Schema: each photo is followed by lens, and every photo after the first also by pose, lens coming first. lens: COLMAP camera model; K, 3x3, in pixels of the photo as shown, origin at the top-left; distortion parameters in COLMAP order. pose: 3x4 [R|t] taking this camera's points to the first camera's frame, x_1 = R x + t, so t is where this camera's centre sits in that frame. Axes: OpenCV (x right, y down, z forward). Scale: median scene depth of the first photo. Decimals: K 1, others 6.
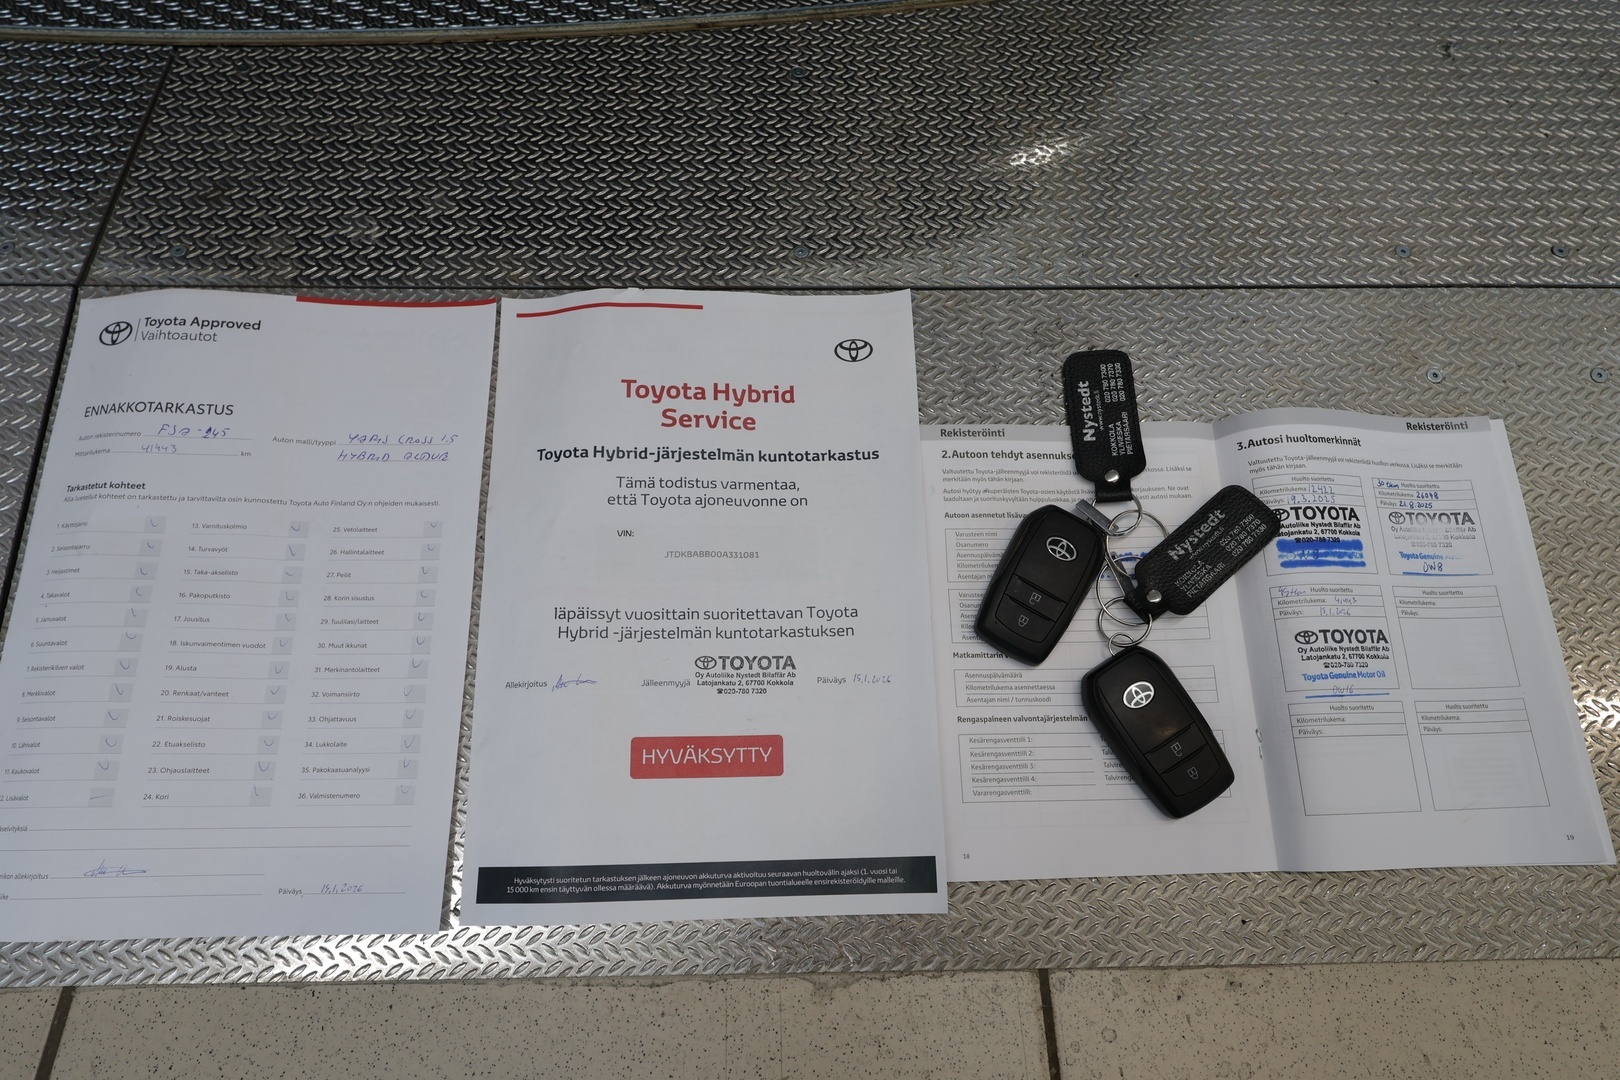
lens RADIAL K [[1076.7, 0, 810.0], [0, 1076.7, 540.0], [0, 0, 1]] dist [0.001563, 0.006235]
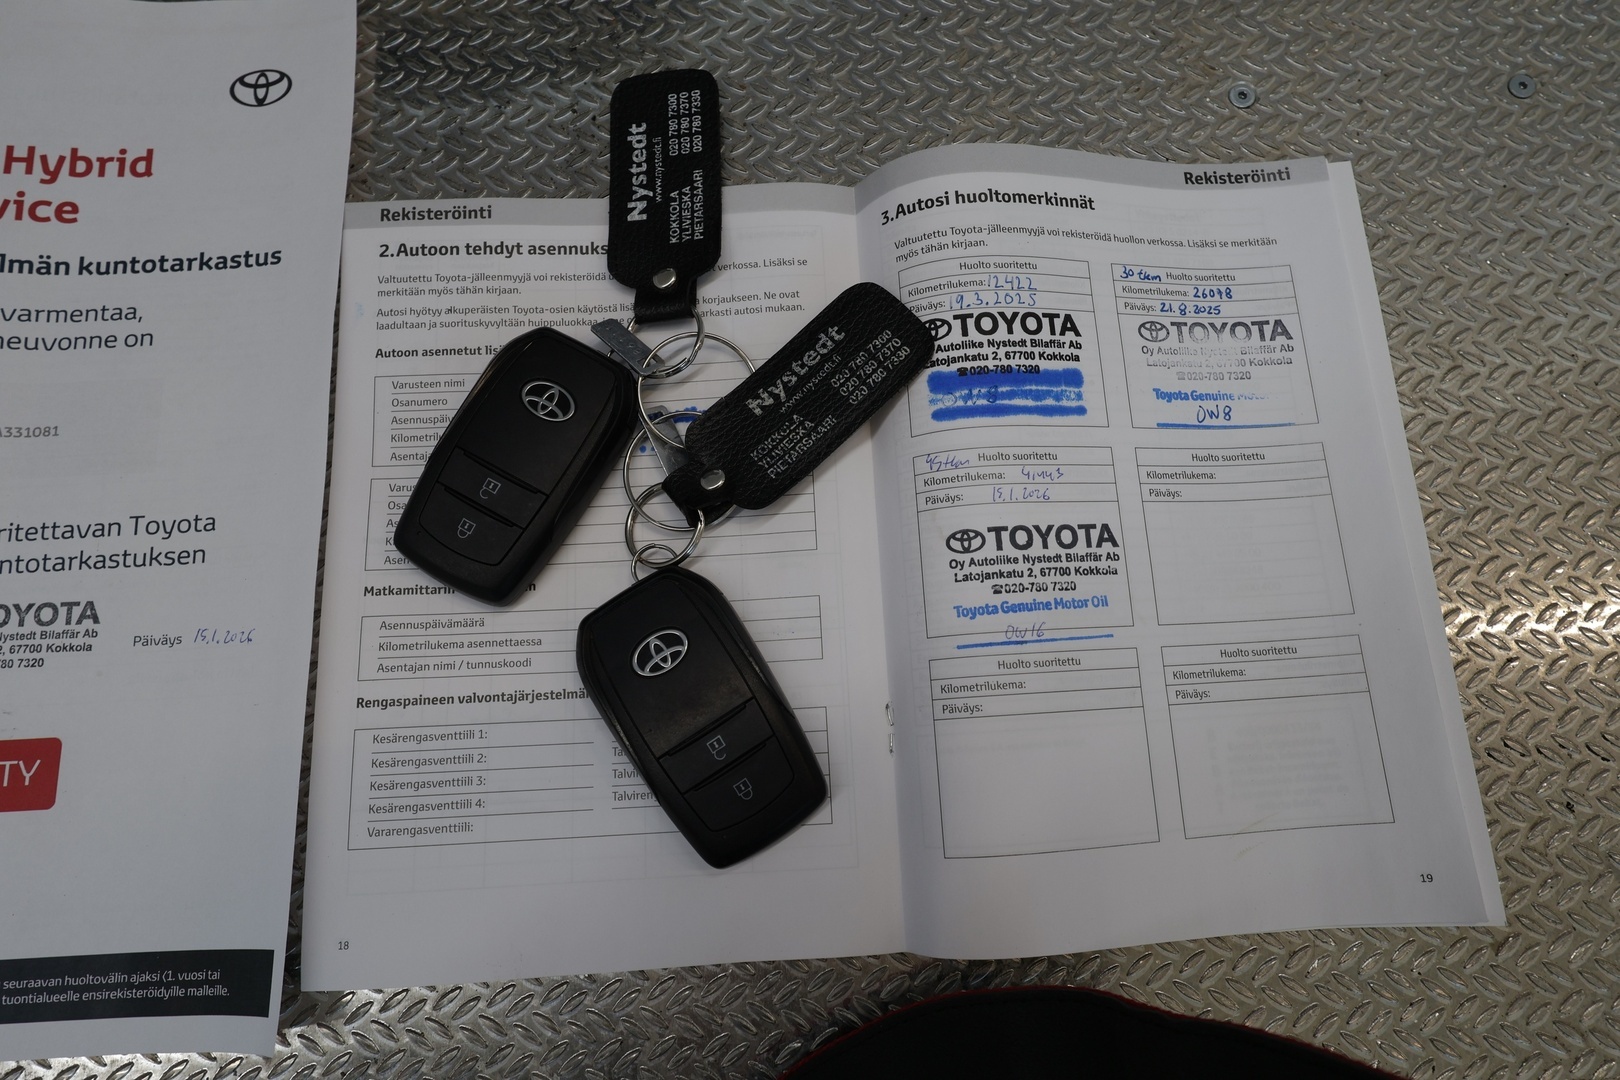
lens RADIAL K [[1076.7, 0, 810.0], [0, 1076.7, 540.0], [0, 0, 1]] dist [0.001563, 0.006235]
pose [[0.999277, -0.031839, -0.020772, 0.377487], [0.033266, 0.996818, 0.072434, 0.044496], [0.018400, -0.073072, 0.997157, 0.419890]]
